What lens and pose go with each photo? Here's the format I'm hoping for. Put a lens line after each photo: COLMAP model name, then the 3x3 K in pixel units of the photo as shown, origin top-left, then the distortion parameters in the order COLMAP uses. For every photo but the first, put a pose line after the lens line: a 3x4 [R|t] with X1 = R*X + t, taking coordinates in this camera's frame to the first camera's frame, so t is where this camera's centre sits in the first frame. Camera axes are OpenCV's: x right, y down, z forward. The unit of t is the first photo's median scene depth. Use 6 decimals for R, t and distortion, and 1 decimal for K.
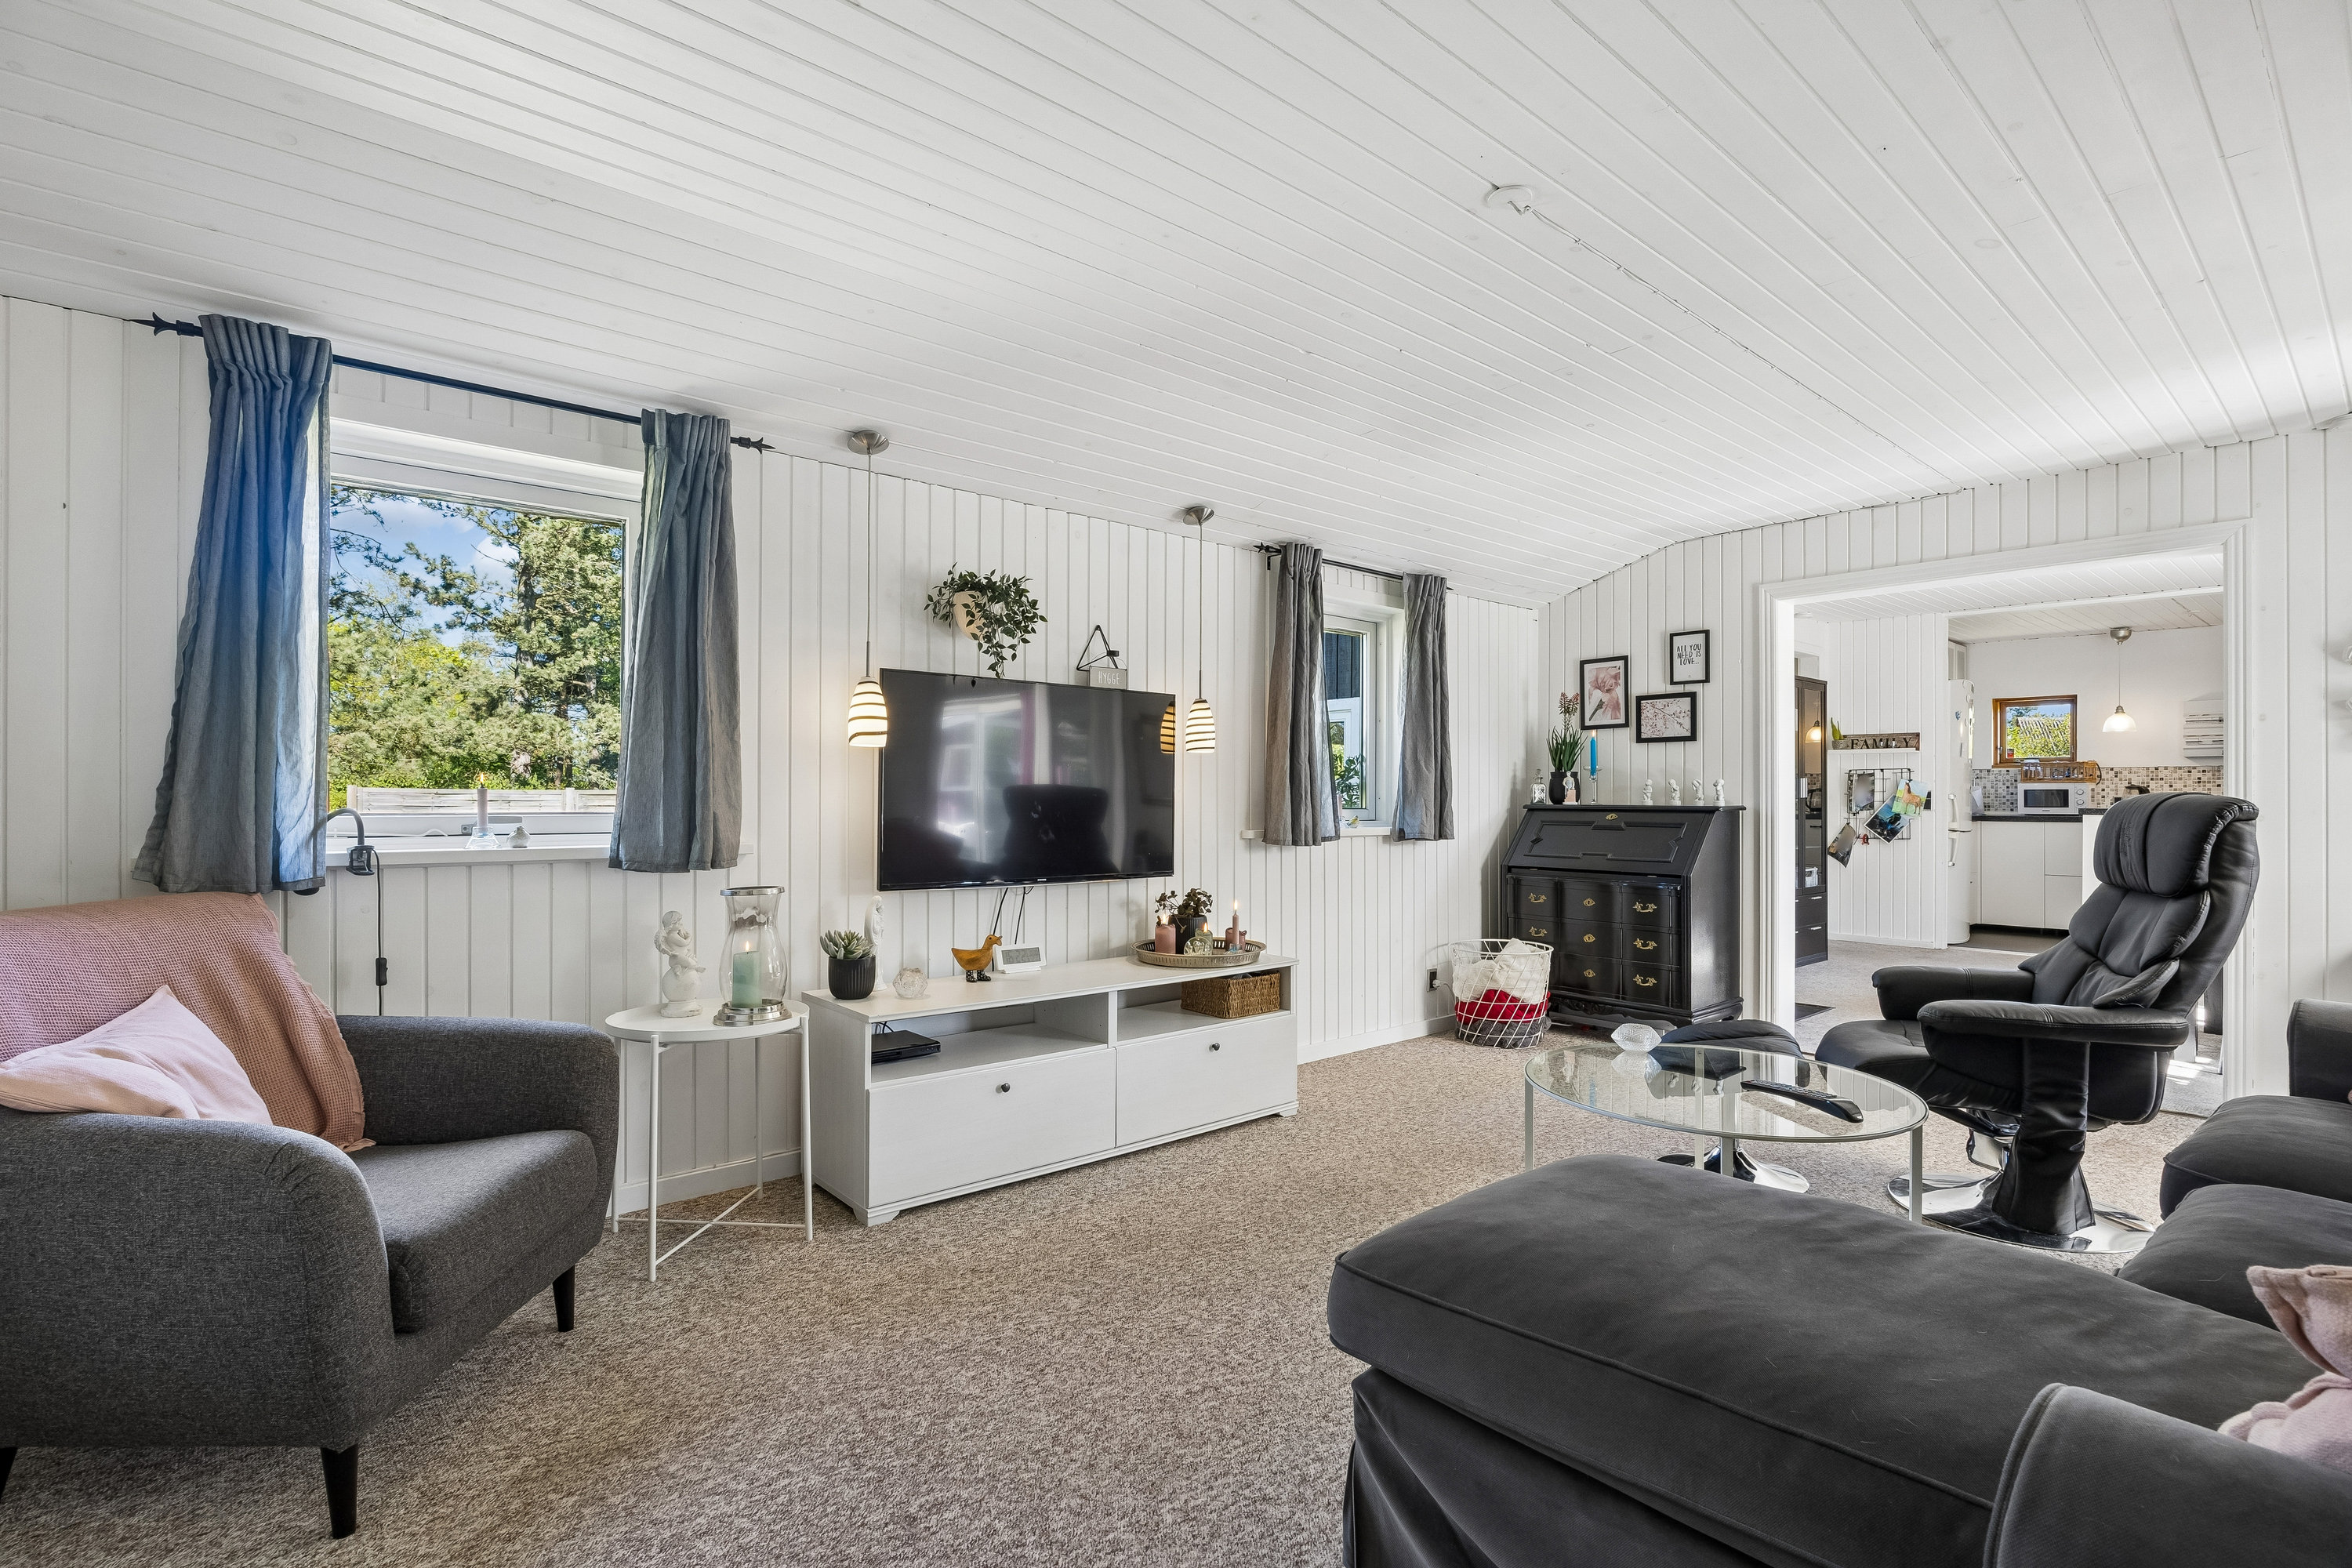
lens RADIAL K [[1100.7, 0, 1196.5], [0, 1100.7, 792.2], [0, 0, 1]] dist [-0.001380, 0.000123]
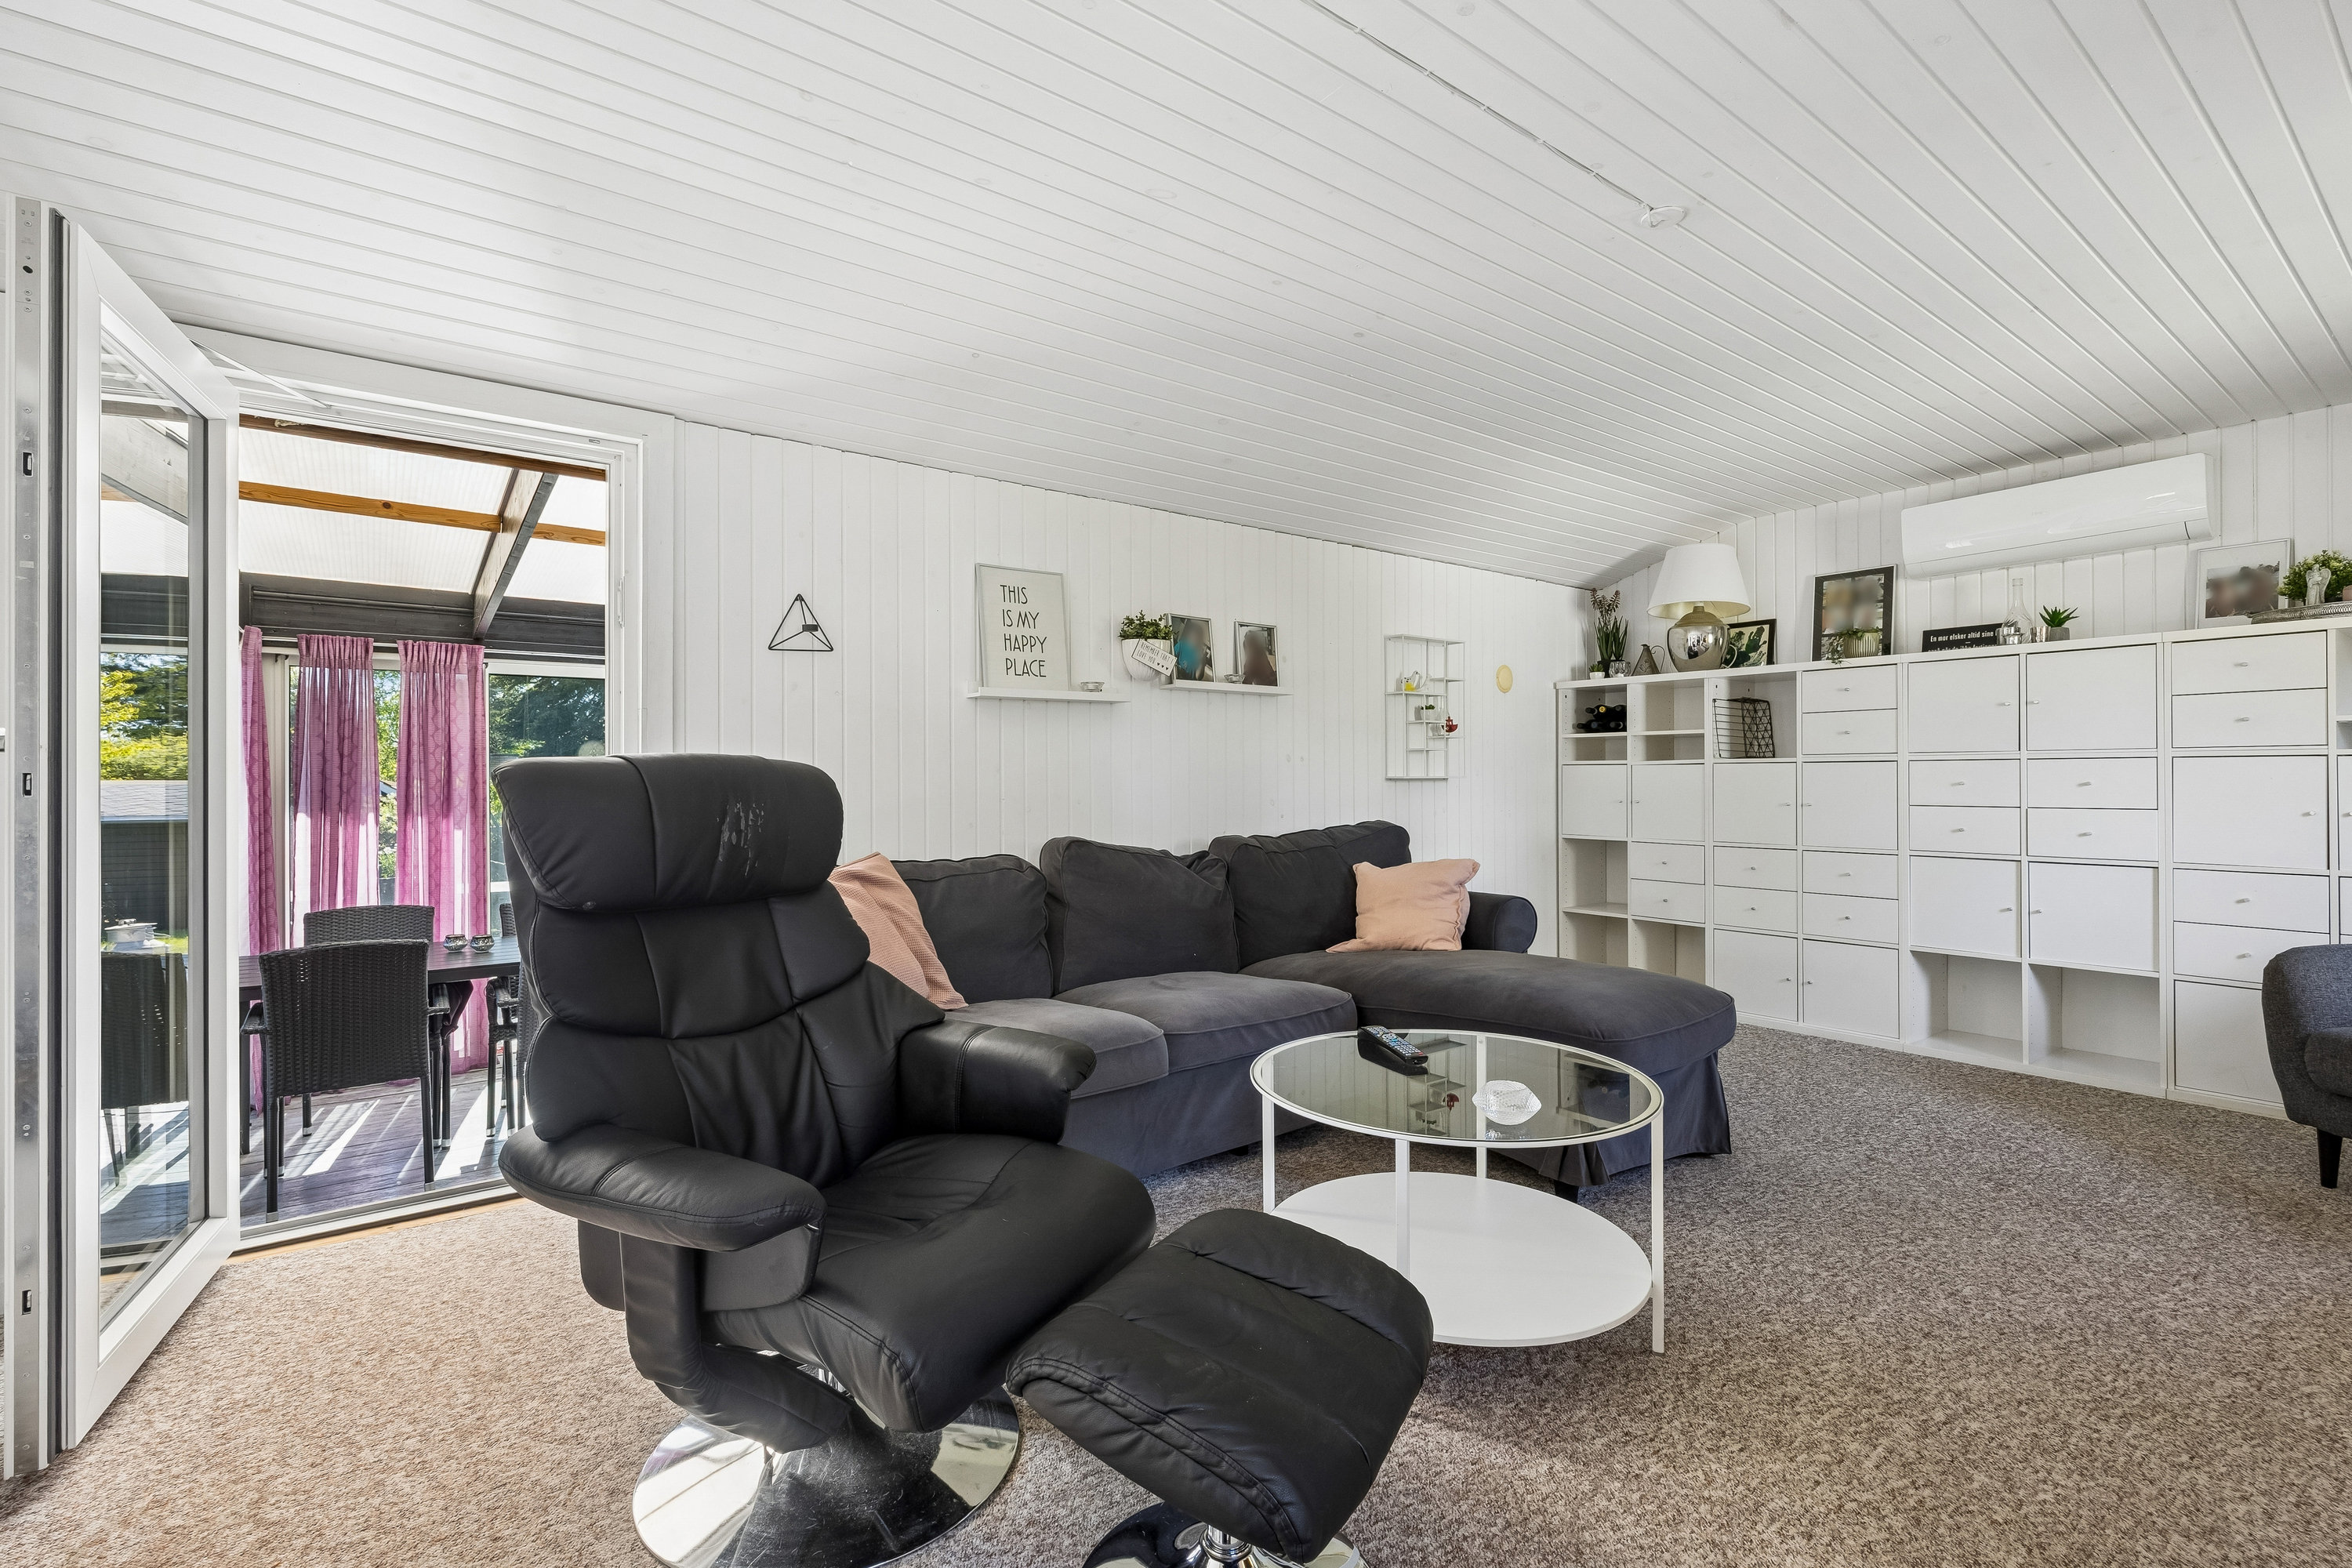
lens RADIAL K [[1047.9, 0, 1180.4], [0, 1047.9, 780.3], [0, 0, 1]] dist [0.001085, 0.000489]
pose [[-0.996869, -0.001004, 0.079060, 0.301099], [-0.001391, 0.999987, -0.004842, 0.011228], [-0.079054, -0.004937, -0.996858, 0.916194]]
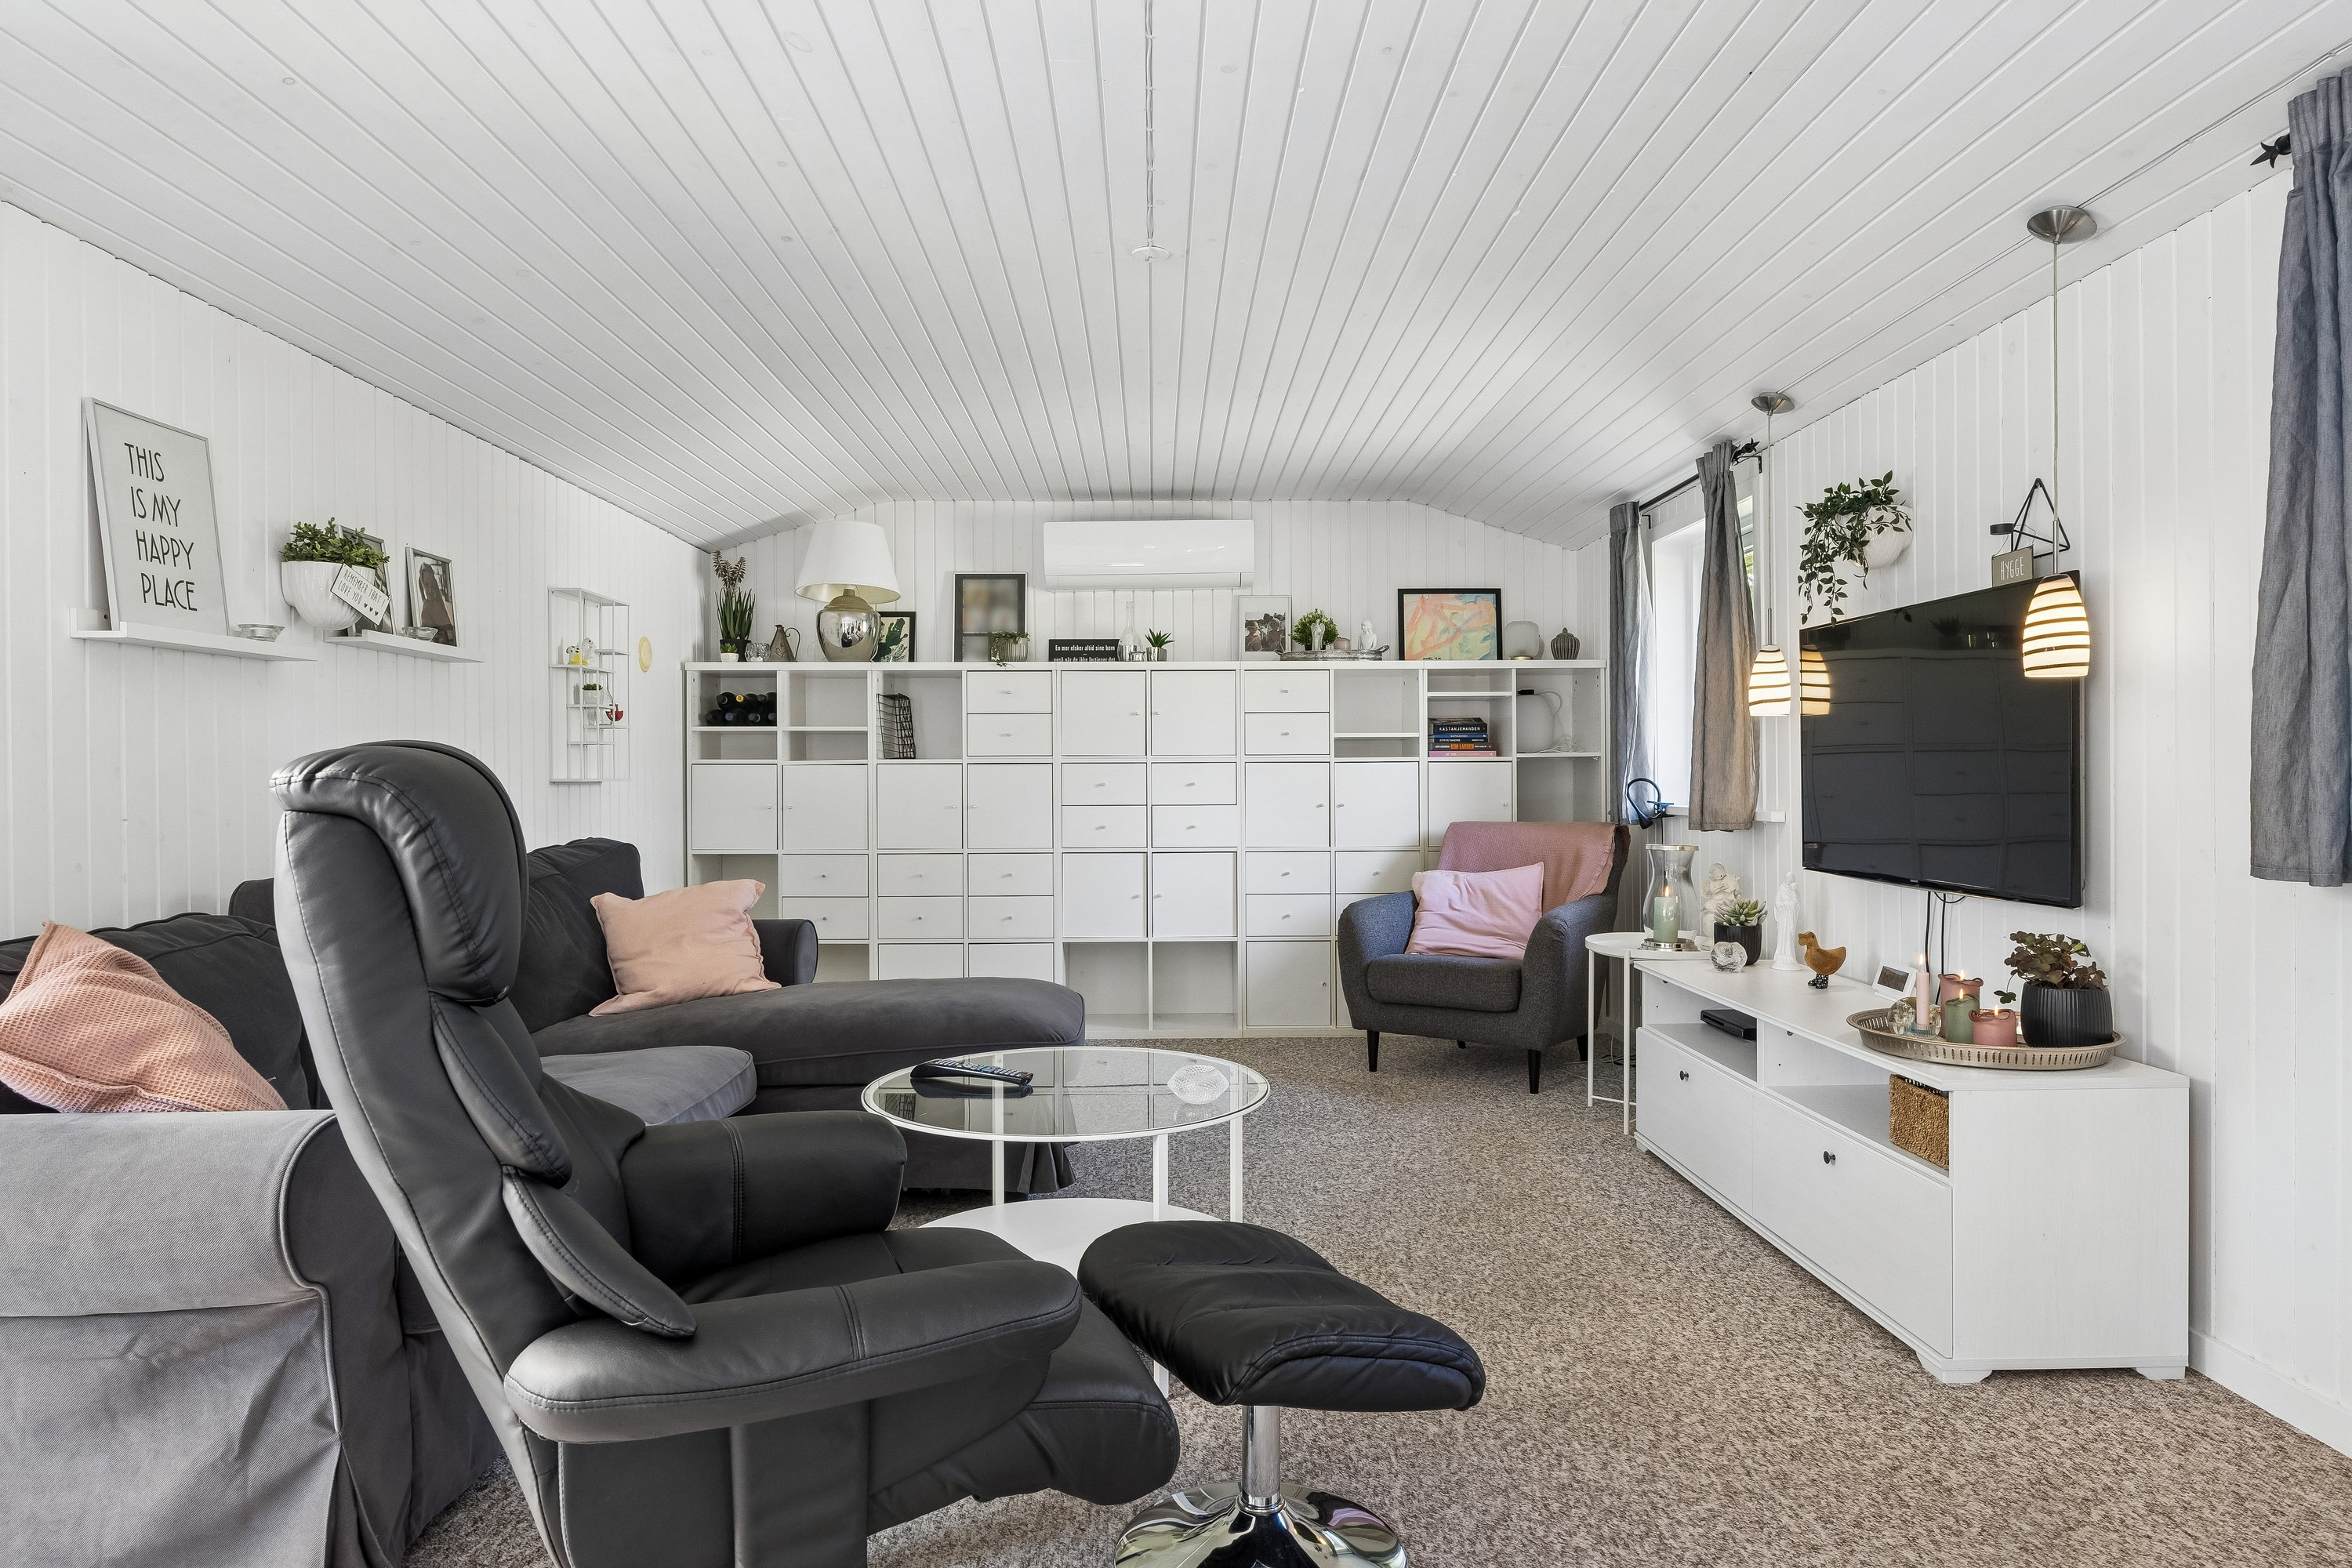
lens RADIAL K [[1403.5, 0, 1176.0], [0, 1403.5, 784.0], [0, 0, 1]] dist [-0.002517, 0.000088]
pose [[-0.647576, 0.003487, -0.761993, 0.619256], [0.007056, 0.999974, -0.001421, 0.010506], [0.761968, -0.006296, -0.647584, 0.876221]]
